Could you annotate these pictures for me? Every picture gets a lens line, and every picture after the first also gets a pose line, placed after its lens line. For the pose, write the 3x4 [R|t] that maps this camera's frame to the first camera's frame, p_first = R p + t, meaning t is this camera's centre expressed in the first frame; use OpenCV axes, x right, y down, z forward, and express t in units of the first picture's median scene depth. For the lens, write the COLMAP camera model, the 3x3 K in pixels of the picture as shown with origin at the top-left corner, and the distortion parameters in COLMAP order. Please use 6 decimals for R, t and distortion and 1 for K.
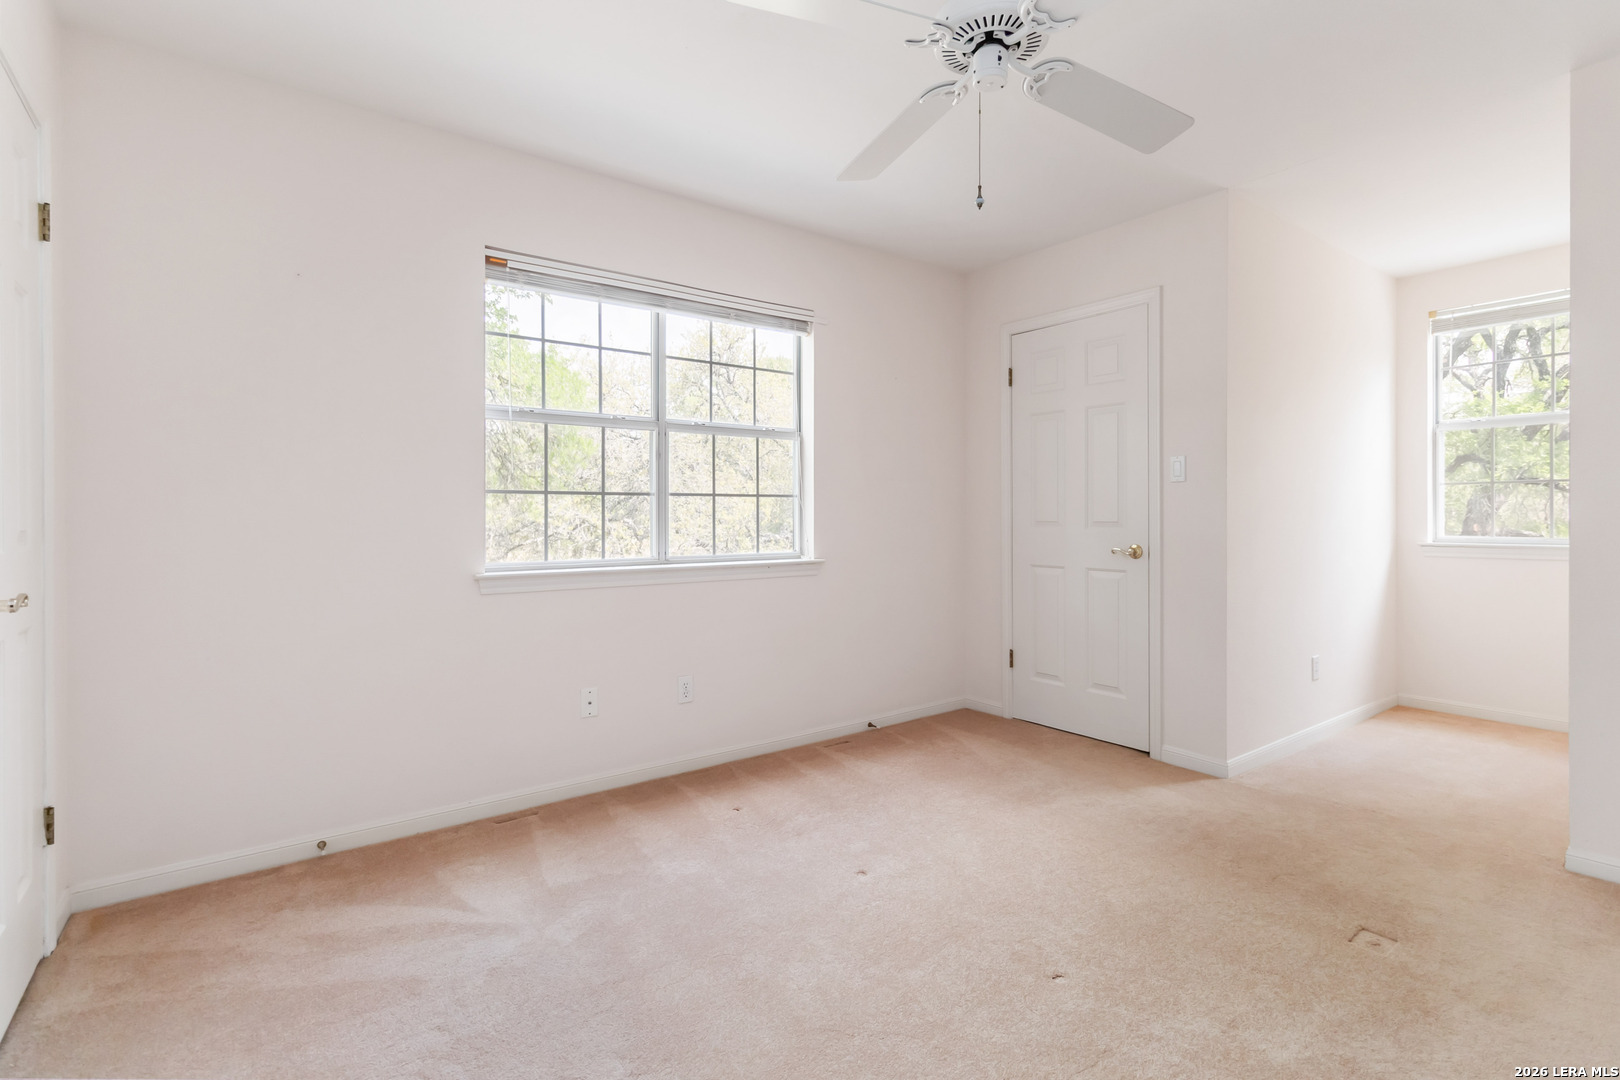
lens RADIAL K [[761.5, 0, 805.4], [0, 761.5, 520.0], [0, 0, 1]] dist [0.000939, 0.000272]
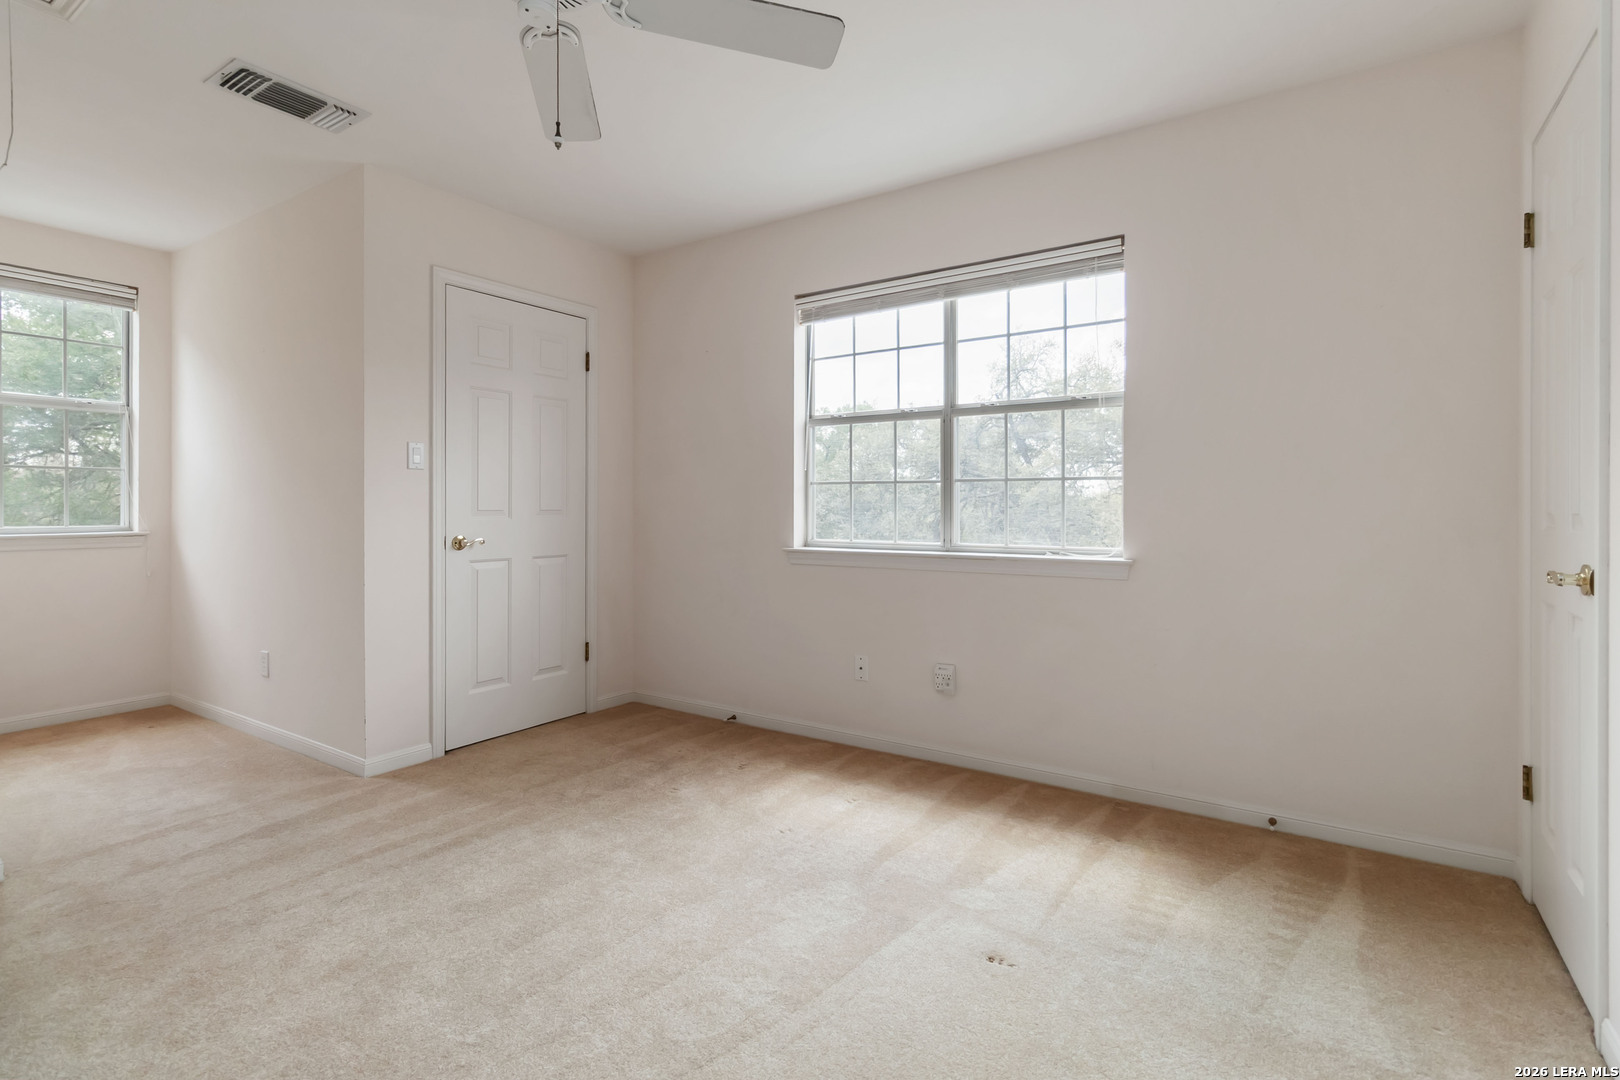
lens RADIAL K [[733.2, 0, 808.4], [0, 733.2, 504.1], [0, 0, 1]] dist [0.002884, 0.000280]
pose [[0.382622, 0.003030, -0.923900, 0.630325], [-0.006317, 0.999980, 0.000663, -0.004012], [0.923883, 0.005583, 0.382633, 0.459622]]
